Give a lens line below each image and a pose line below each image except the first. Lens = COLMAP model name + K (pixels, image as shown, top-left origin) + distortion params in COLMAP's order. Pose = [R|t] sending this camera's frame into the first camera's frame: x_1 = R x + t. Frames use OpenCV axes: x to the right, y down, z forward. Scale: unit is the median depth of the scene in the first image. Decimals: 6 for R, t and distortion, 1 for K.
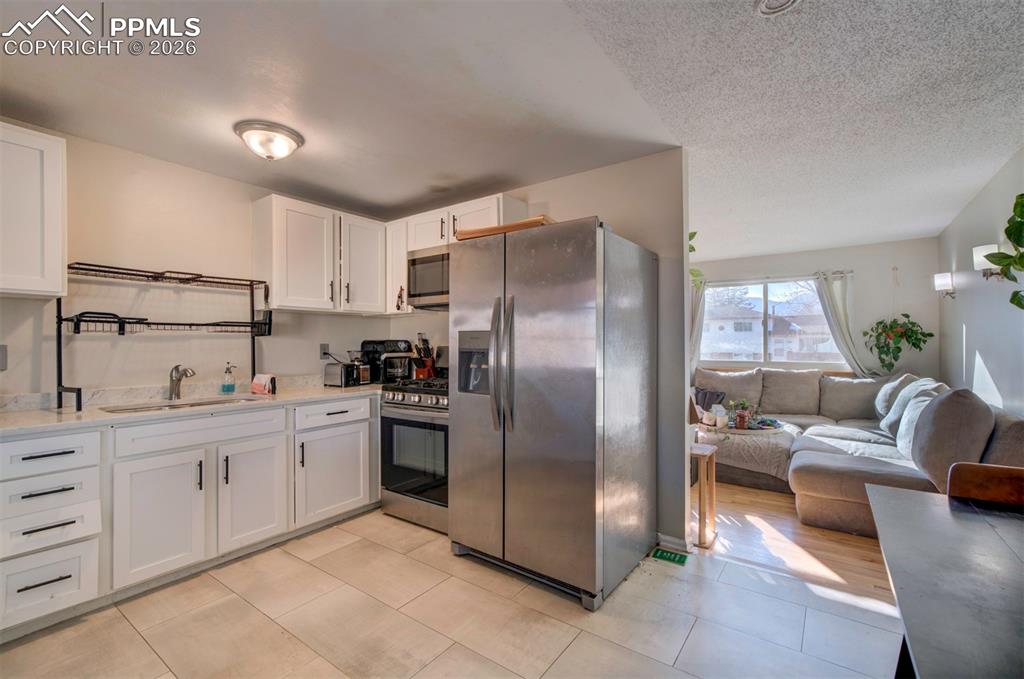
lens RADIAL K [[450.8, 0, 504.4], [0, 450.8, 341.1], [0, 0, 1]] dist [0.011177, 0.001582]
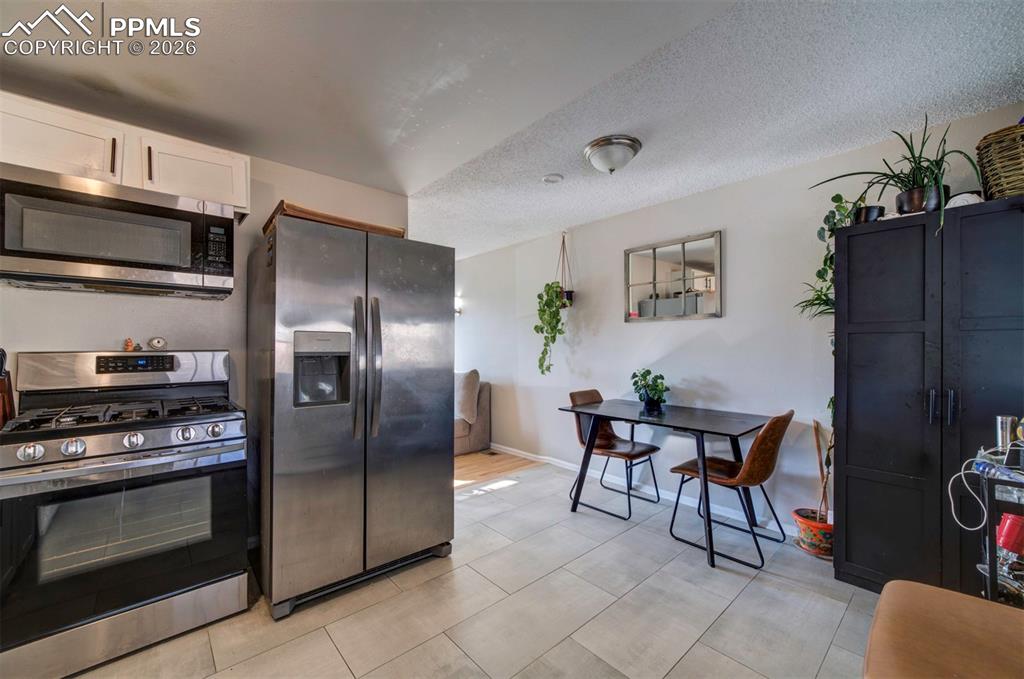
lens RADIAL K [[408.7, 0, 512.1], [0, 408.7, 345.0], [0, 0, 1]] dist [-0.001359, 0.000390]
pose [[0.200631, 0.003705, 0.979660, -0.702878], [-0.004285, 0.999987, -0.002904, 0.003055], [-0.979657, -0.003615, 0.200644, 0.461801]]
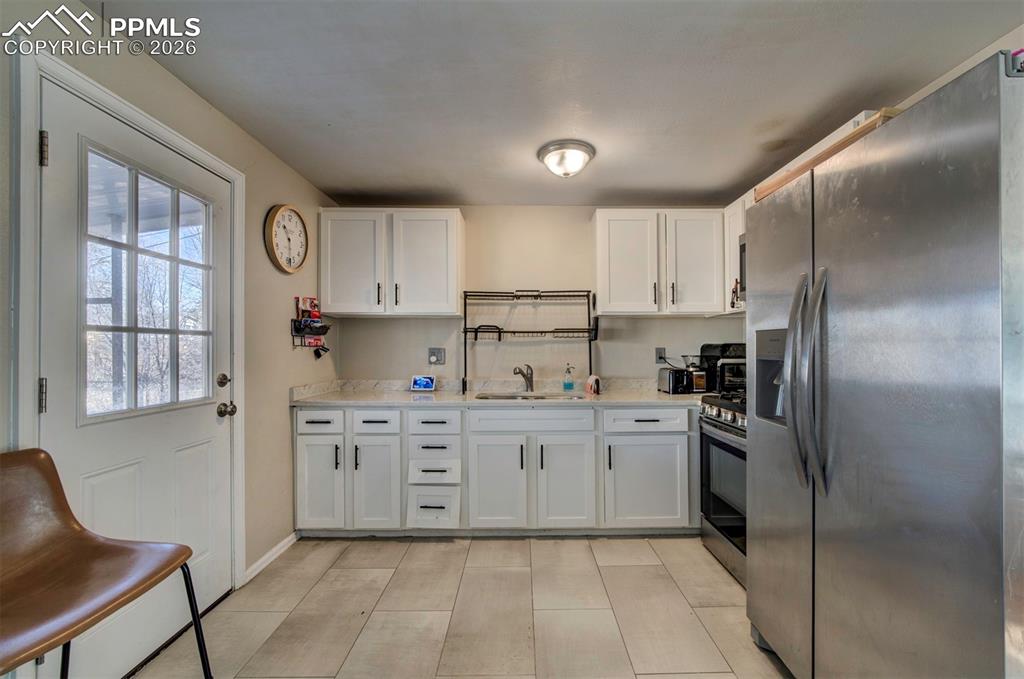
lens RADIAL K [[408.7, 0, 529.1], [0, 408.7, 343.5], [0, 0, 1]] dist [-0.001359, 0.000390]
pose [[0.609566, -0.006205, -0.792711, 0.181583], [0.003561, 0.999981, -0.005089, 0.000195], [0.792727, 0.000279, 0.609577, 0.312786]]
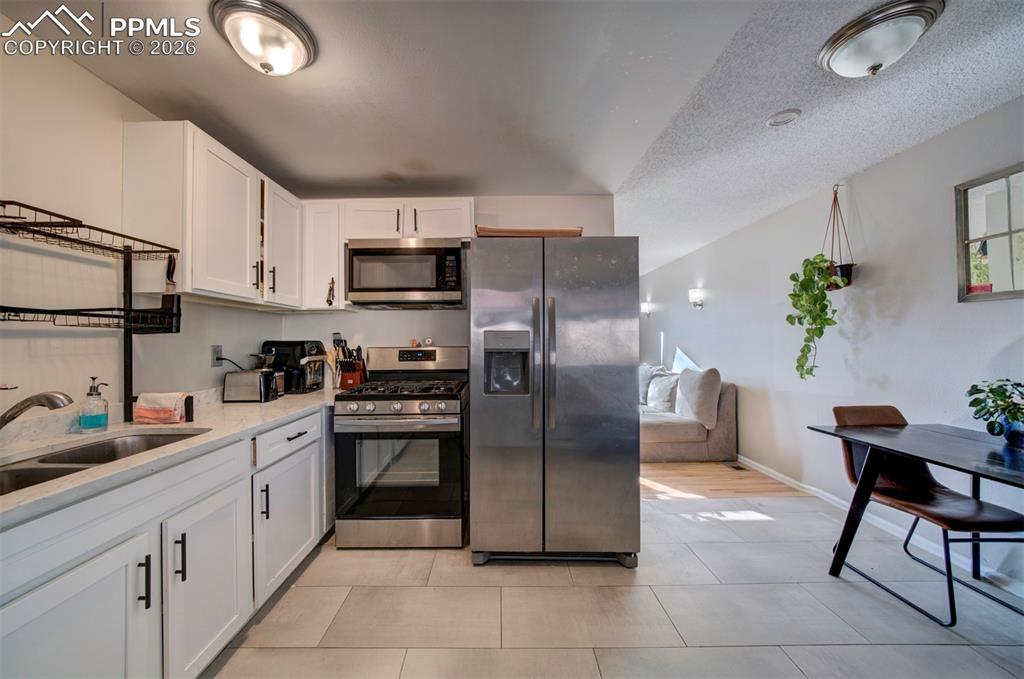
lens RADIAL K [[367.9, 0, 499.3], [0, 367.9, 339.6], [0, 0, 1]] dist [-0.005478, 0.000844]
pose [[0.805838, 0.002645, 0.592130, -0.519496], [0.002227, 0.999969, -0.007498, 0.002337], [-0.592132, 0.007361, 0.805808, 0.335454]]
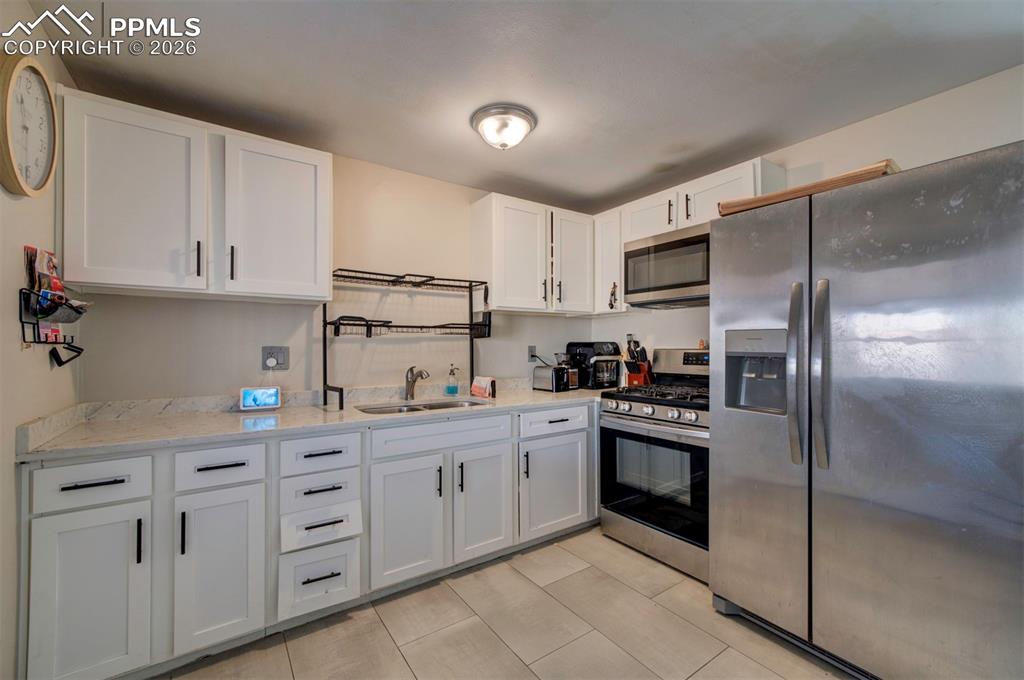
lens RADIAL K [[423.5, 0, 503.6], [0, 423.5, 341.3], [0, 0, 1]] dist [0.006215, 0.000977]
pose [[0.945144, -0.002029, -0.326647, -0.216421], [0.000747, 0.999992, -0.004052, -0.000128], [0.326652, 0.003586, 0.945138, 0.164823]]
